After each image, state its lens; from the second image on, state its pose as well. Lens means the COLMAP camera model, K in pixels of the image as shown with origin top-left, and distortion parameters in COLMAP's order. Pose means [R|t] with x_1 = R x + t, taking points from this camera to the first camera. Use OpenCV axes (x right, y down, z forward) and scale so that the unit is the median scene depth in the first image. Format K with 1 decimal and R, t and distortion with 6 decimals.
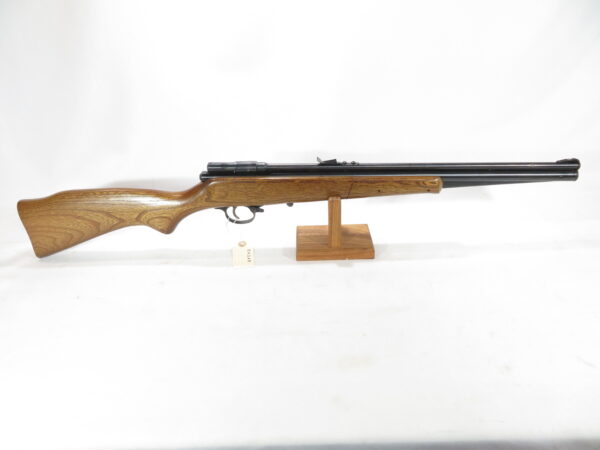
lens RADIAL K [[409.7, 0, 328.0], [0, 409.7, 225.7], [0, 0, 1]] dist [0.002316, 0.000285]
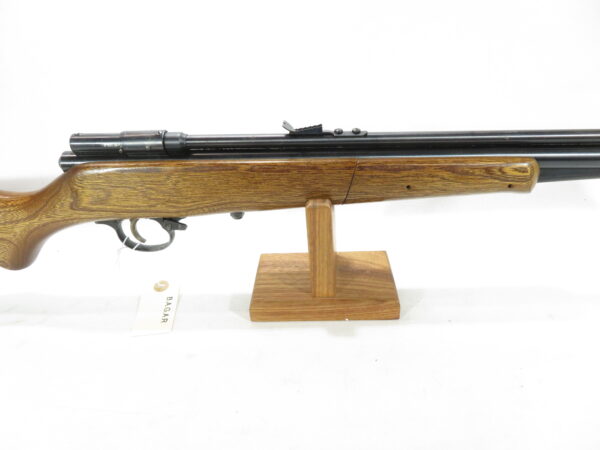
lens RADIAL K [[431.0, 0, 300.0], [0, 431.0, 225.0], [0, 0, 1]] dist [0.009811, 0.000960]
pose [[0.994376, -0.000673, -0.105901, 0.047950], [-0.004226, 0.998931, -0.046027, -0.014238], [0.105819, 0.046216, 0.993311, 0.460486]]
